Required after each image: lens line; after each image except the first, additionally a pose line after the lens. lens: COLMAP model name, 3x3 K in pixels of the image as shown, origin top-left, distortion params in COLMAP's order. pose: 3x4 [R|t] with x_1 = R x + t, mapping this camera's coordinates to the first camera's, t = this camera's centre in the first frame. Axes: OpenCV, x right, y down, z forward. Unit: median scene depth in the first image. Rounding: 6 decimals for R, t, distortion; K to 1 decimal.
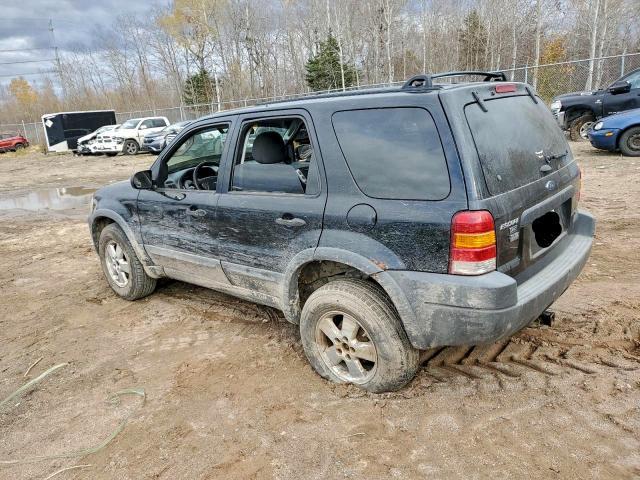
lens RADIAL K [[513.2, 0, 318.7], [0, 513.2, 238.9], [0, 0, 1]] dist [0.015429, -0.001014]
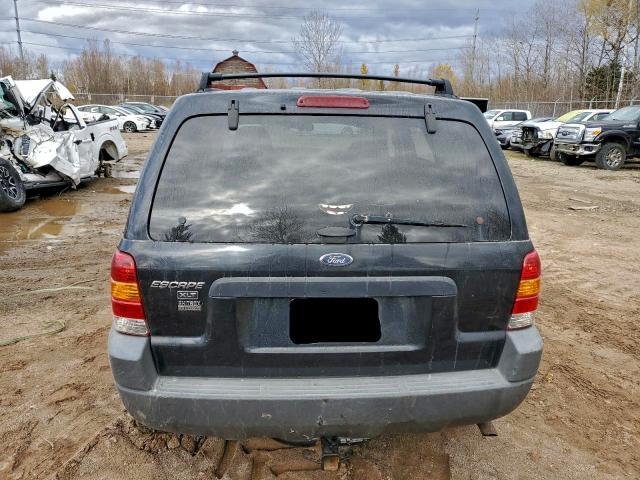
lens RADIAL K [[513.2, 0, 318.8], [0, 513.2, 240.1], [0, 0, 1]] dist [0.015429, -0.001014]
pose [[0.704750, 0.265382, -0.657951, 0.115899], [-0.251466, 0.960632, 0.118115, -0.026521], [0.663395, 0.082211, 0.743740, 0.071671]]
